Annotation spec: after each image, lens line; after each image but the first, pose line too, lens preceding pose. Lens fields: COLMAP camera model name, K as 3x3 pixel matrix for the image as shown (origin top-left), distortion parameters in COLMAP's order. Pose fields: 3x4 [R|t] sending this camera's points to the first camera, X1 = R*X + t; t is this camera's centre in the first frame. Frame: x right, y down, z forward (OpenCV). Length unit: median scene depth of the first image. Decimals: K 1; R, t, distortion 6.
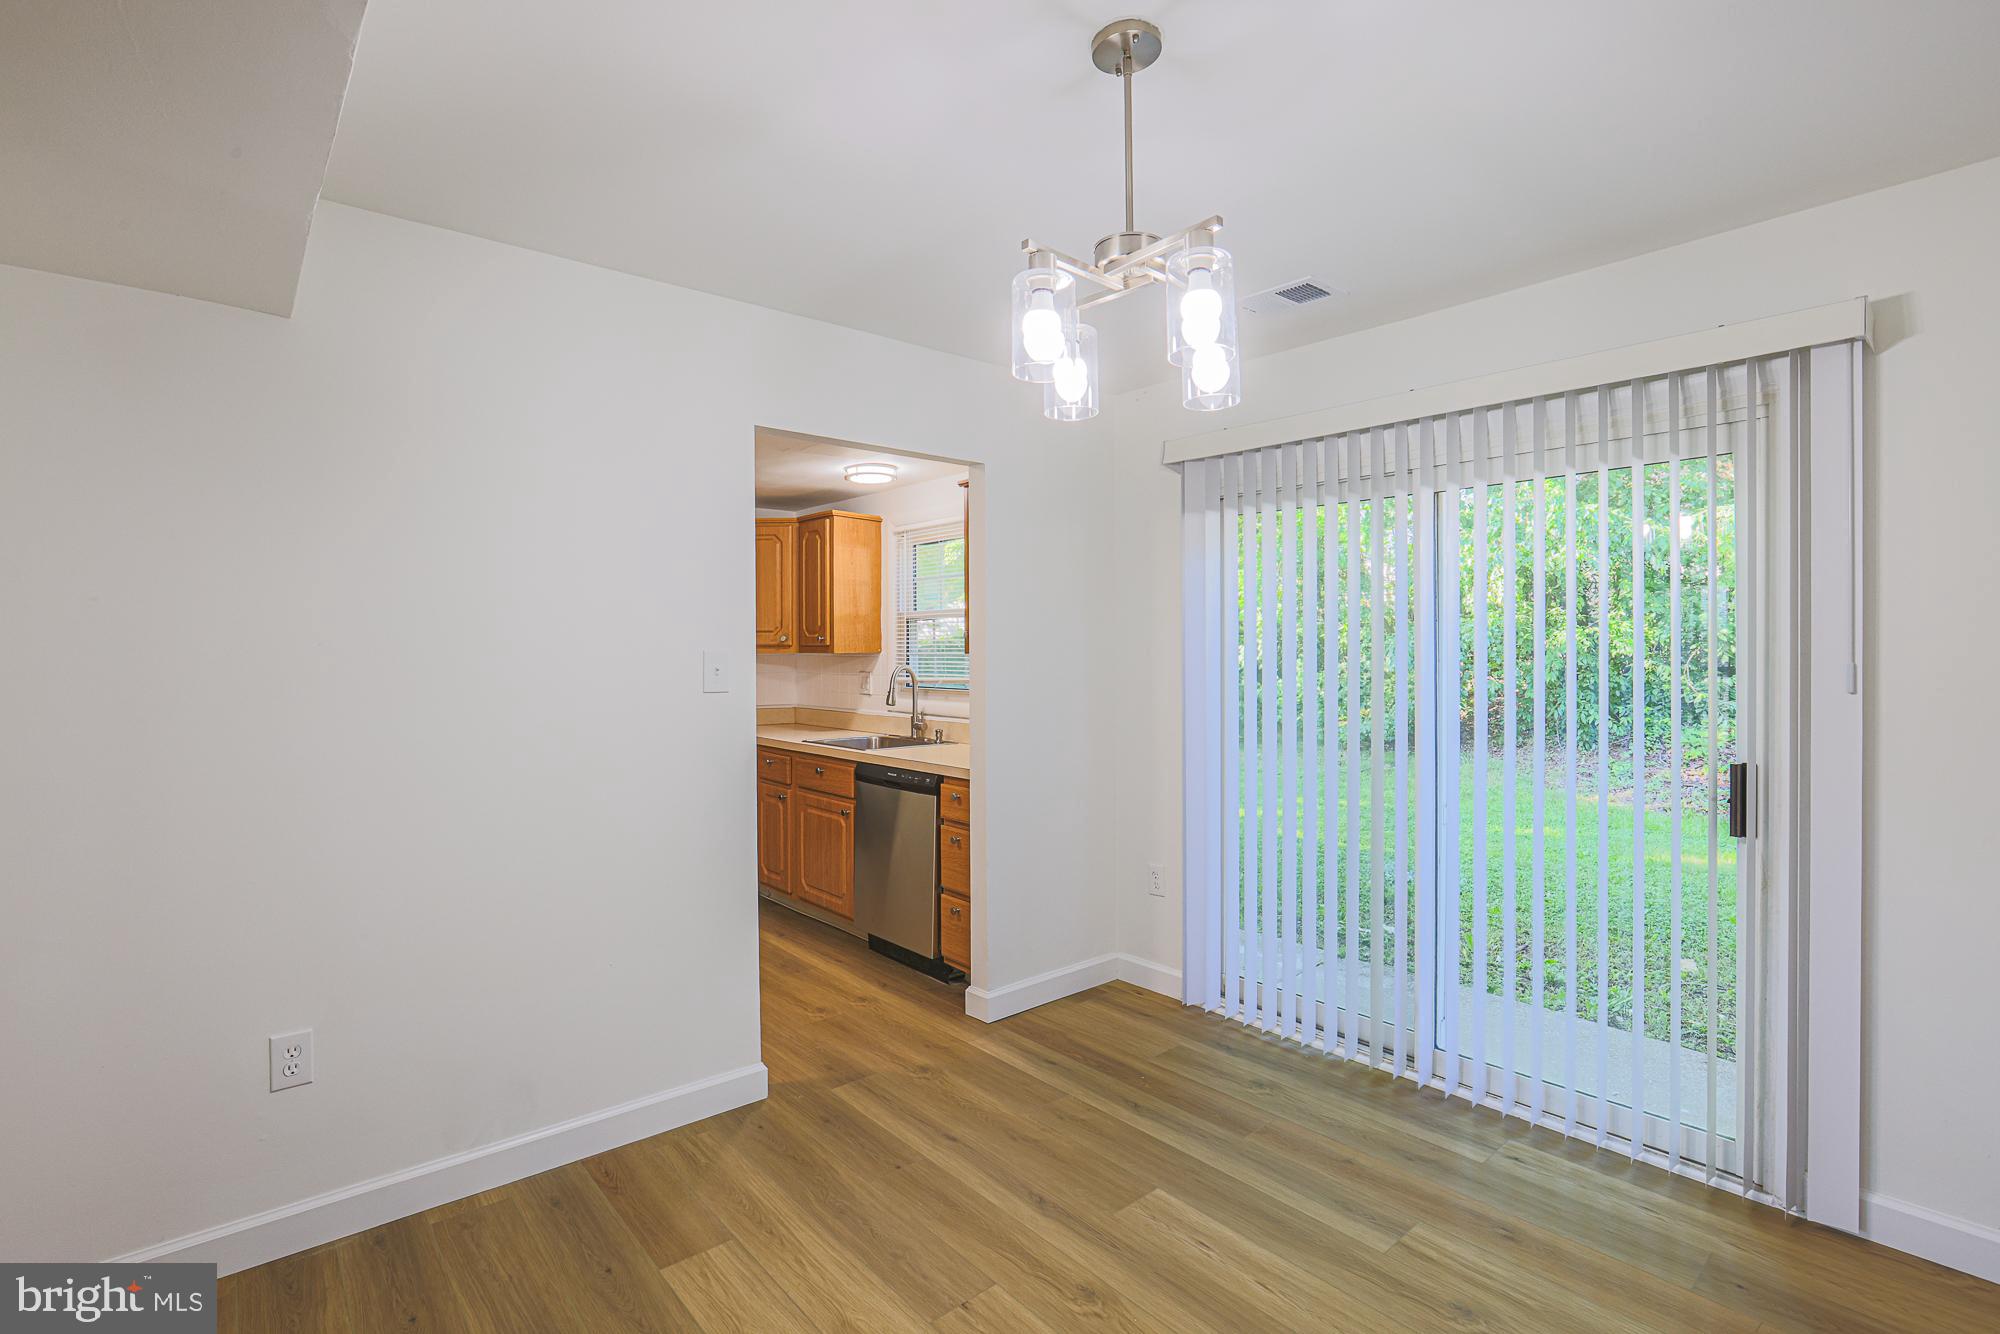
lens RADIAL K [[928.1, 0, 988.9], [0, 928.1, 680.6], [0, 0, 1]] dist [-0.045384, 0.017990]
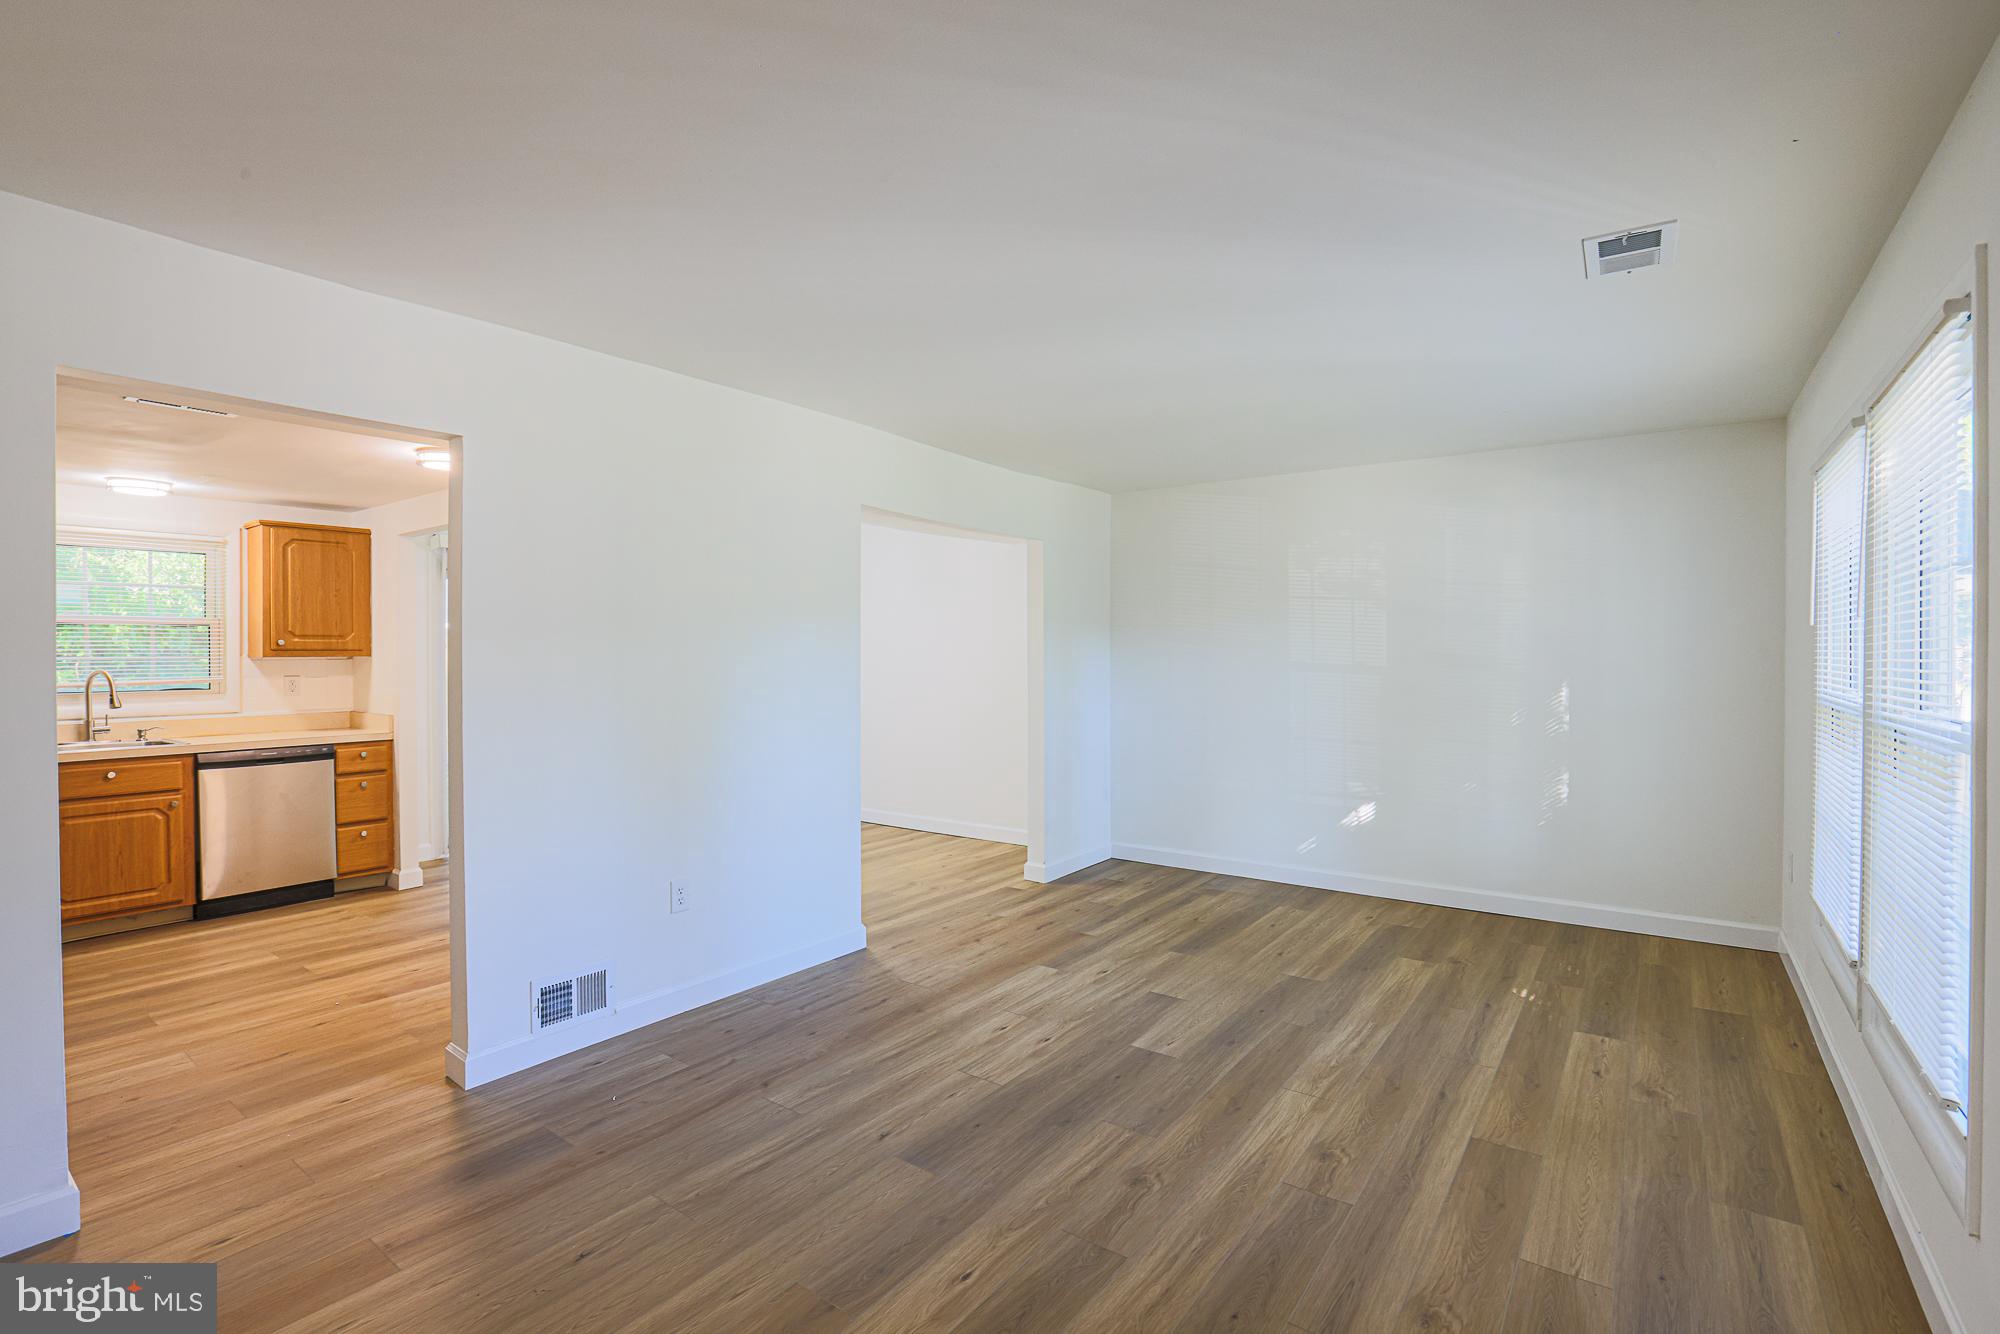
lens RADIAL K [[928.1, 0, 1001.8], [0, 928.1, 661.8], [0, 0, 1]] dist [-0.045384, 0.017990]
pose [[-0.237178, -0.005644, 0.971450, -1.599570], [0.035201, 0.999276, 0.014400, -0.005895], [-0.970828, 0.037611, -0.236808, 0.342321]]
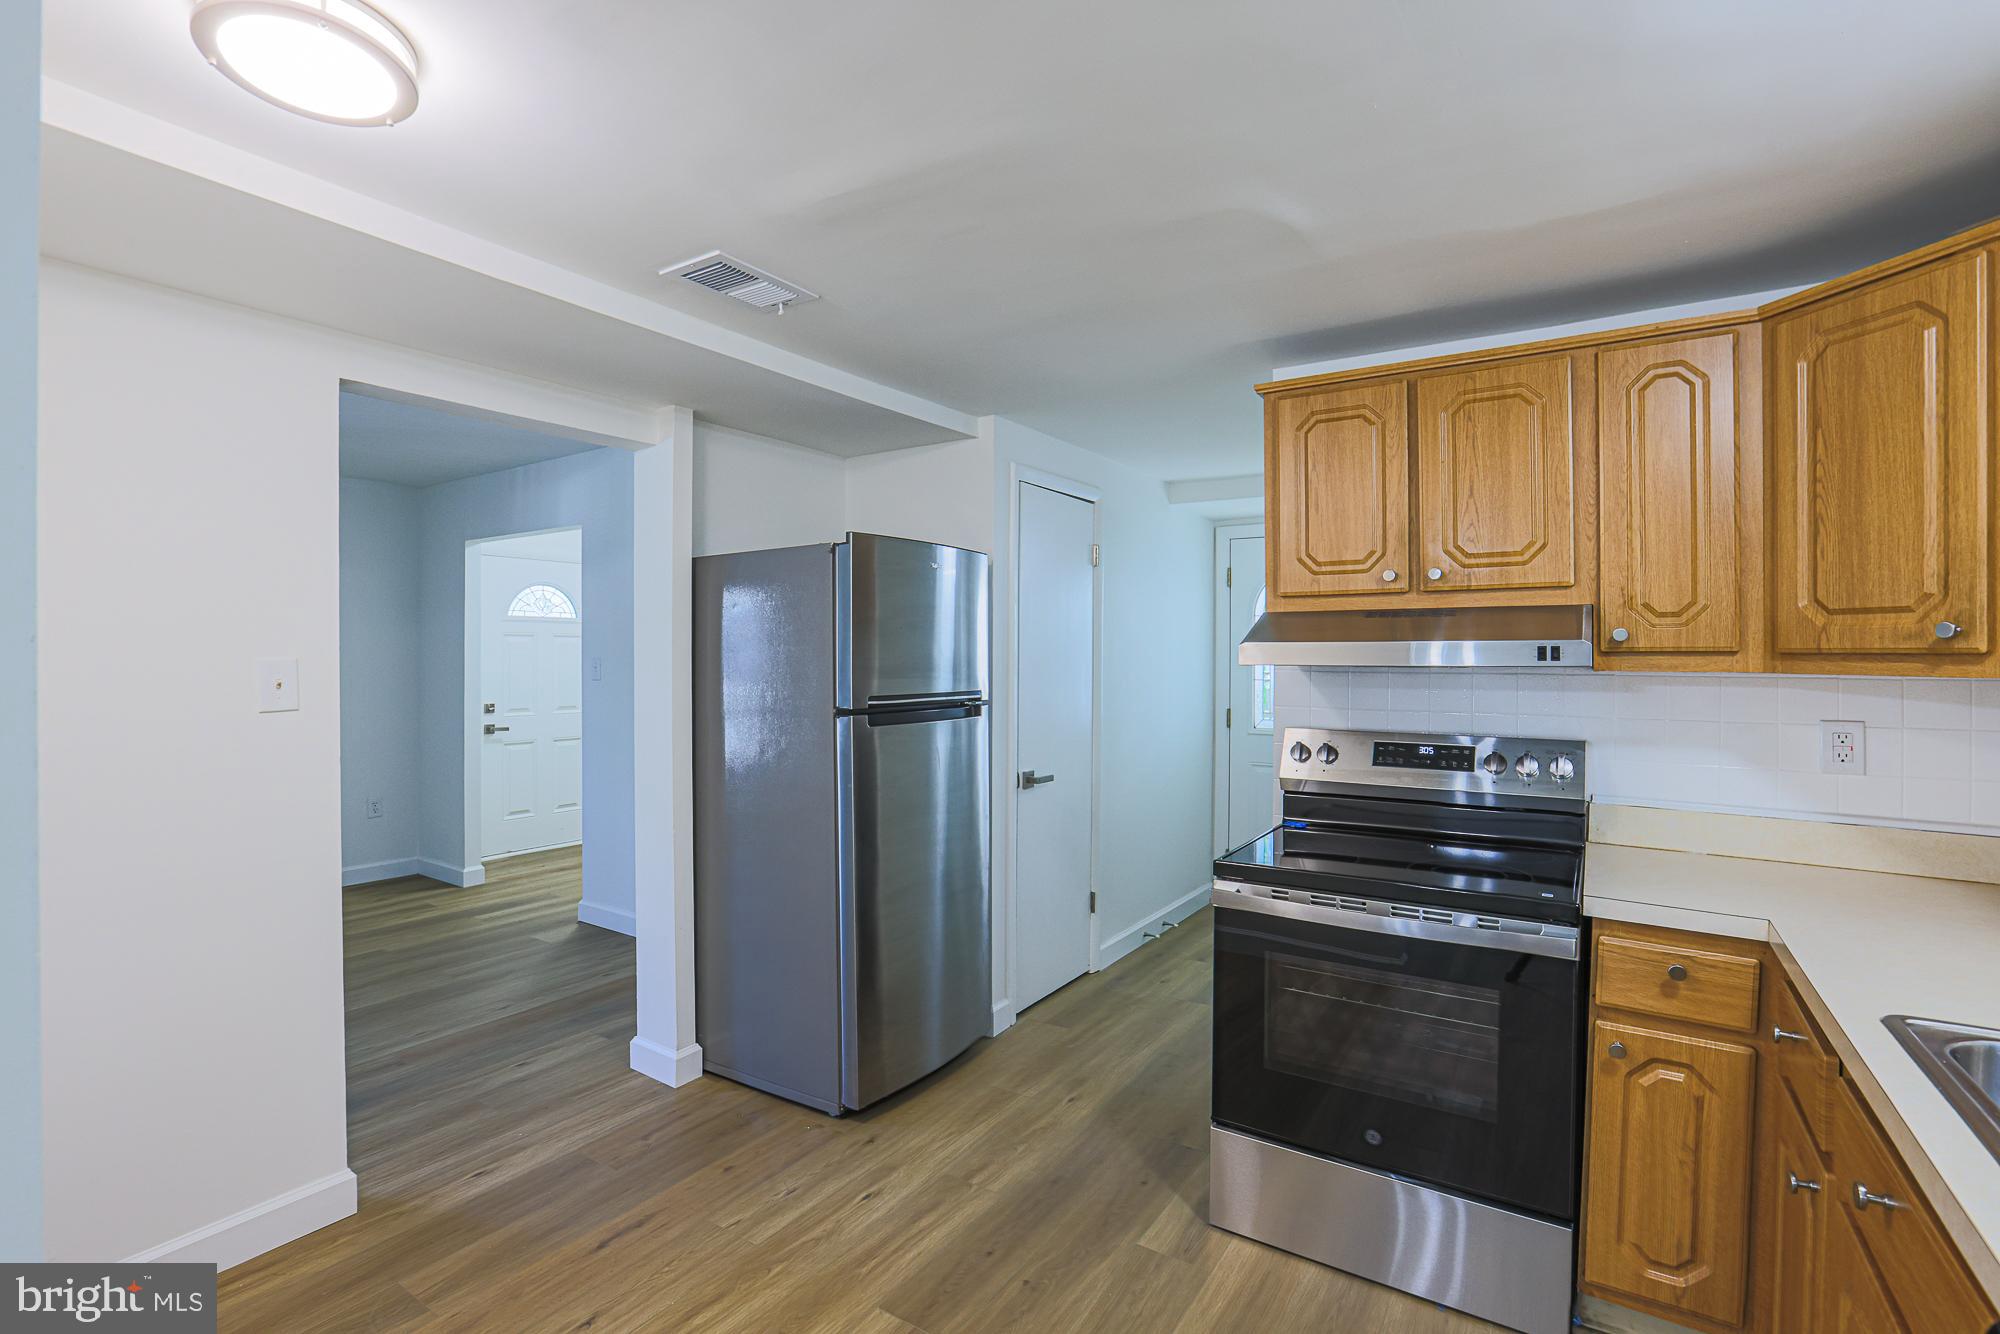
lens RADIAL K [[928.1, 0, 996.8], [0, 928.1, 657.9], [0, 0, 1]] dist [-0.045384, 0.017990]
pose [[0.293455, 0.007223, -0.955946, -0.038223], [-0.034684, 0.999394, -0.003096, -0.033680], [0.955344, 0.034064, 0.293527, 0.849286]]
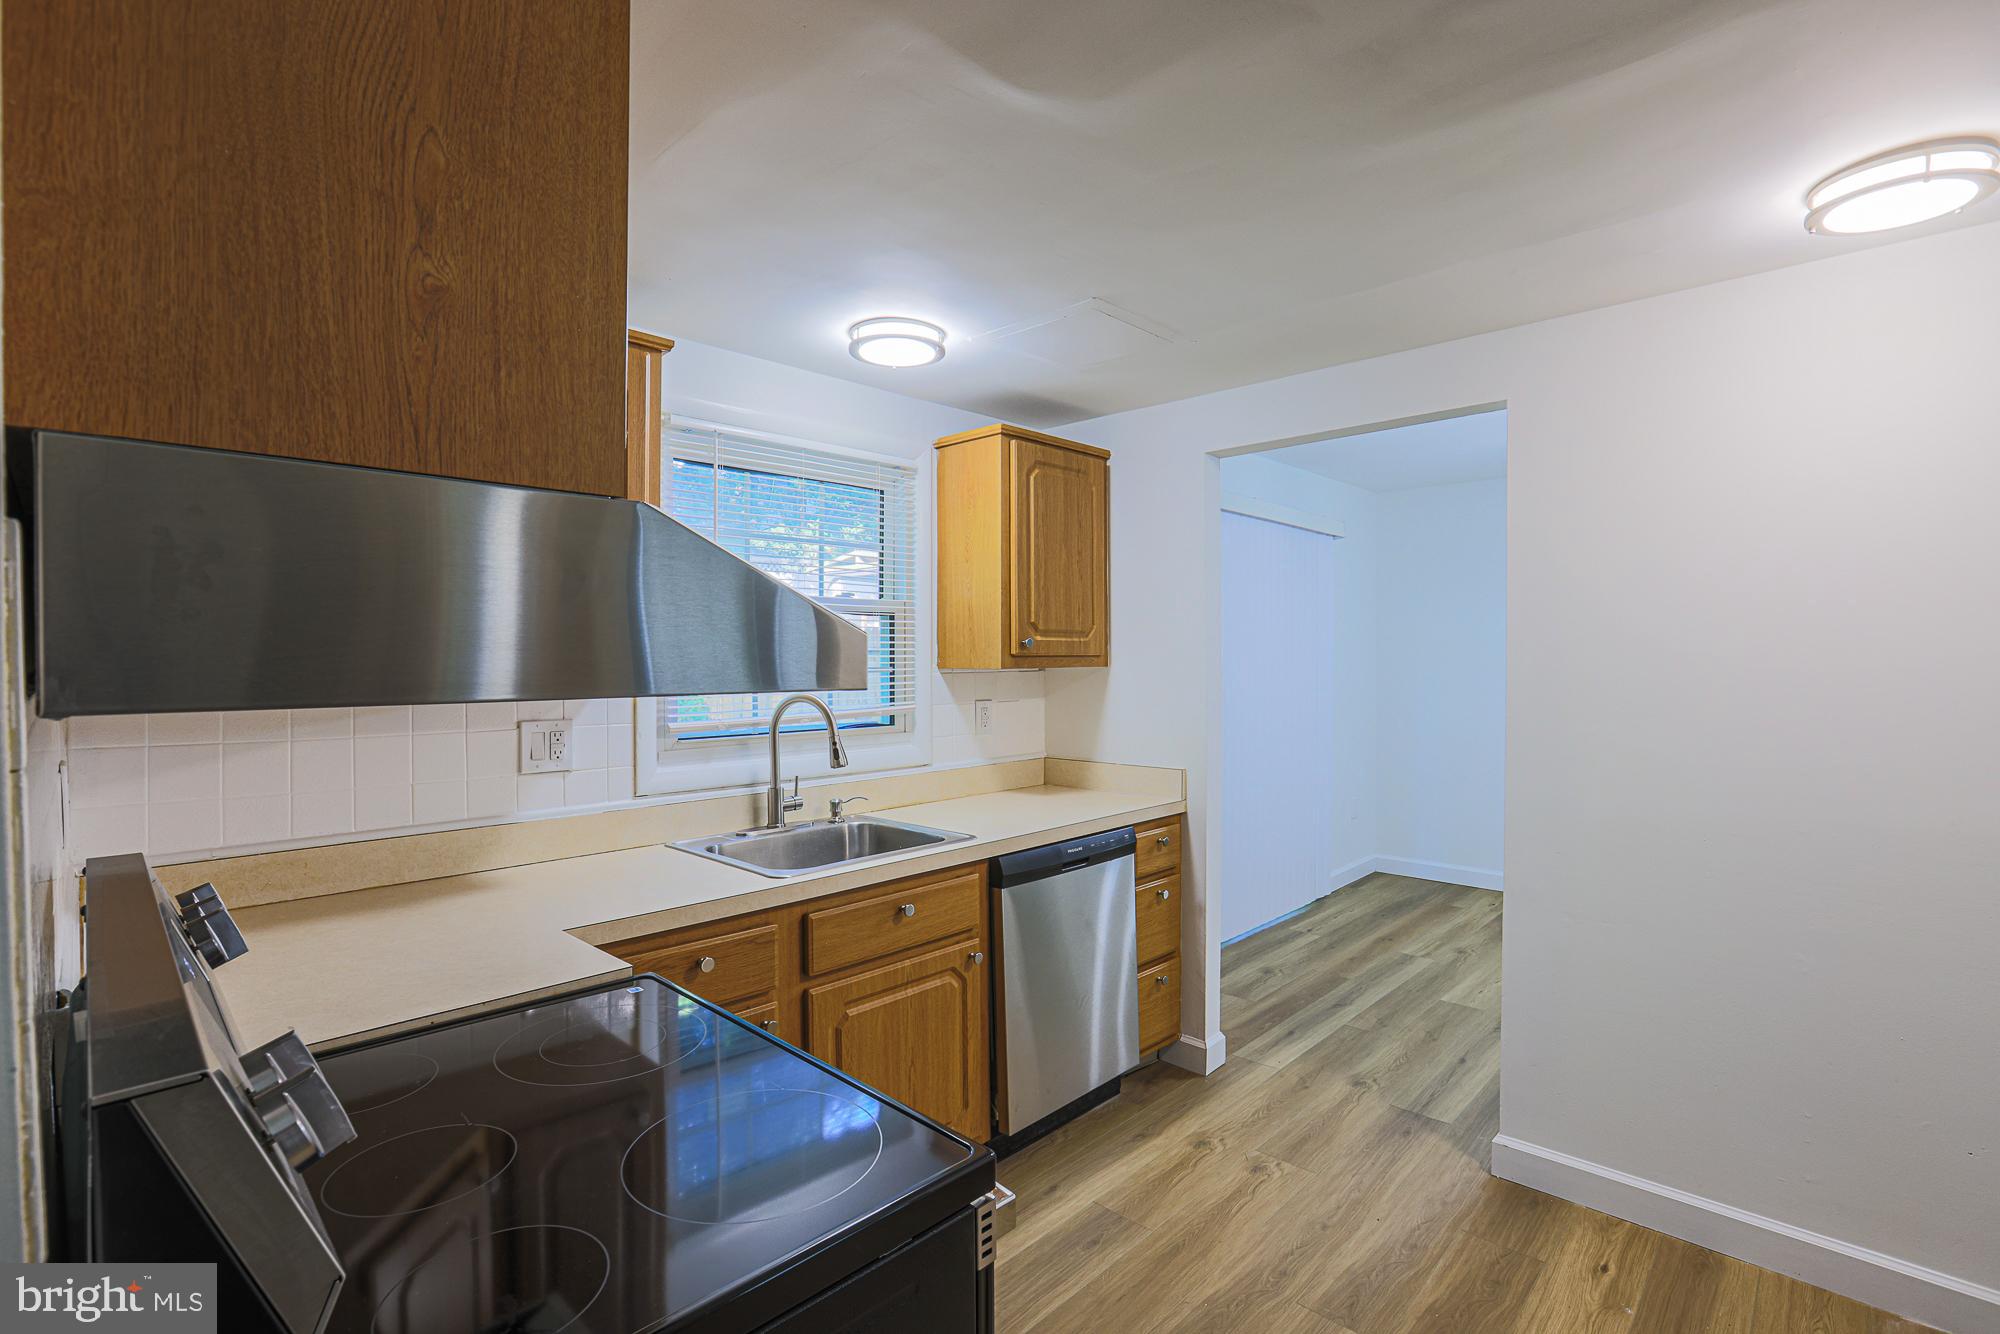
lens RADIAL K [[928.1, 0, 1004.6], [0, 928.1, 674.1], [0, 0, 1]] dist [-0.045384, 0.017990]
pose [[-0.111484, -0.016919, 0.993622, -0.800167], [0.035898, 0.999134, 0.021041, -0.044037], [-0.993118, 0.038015, -0.110780, 1.172815]]
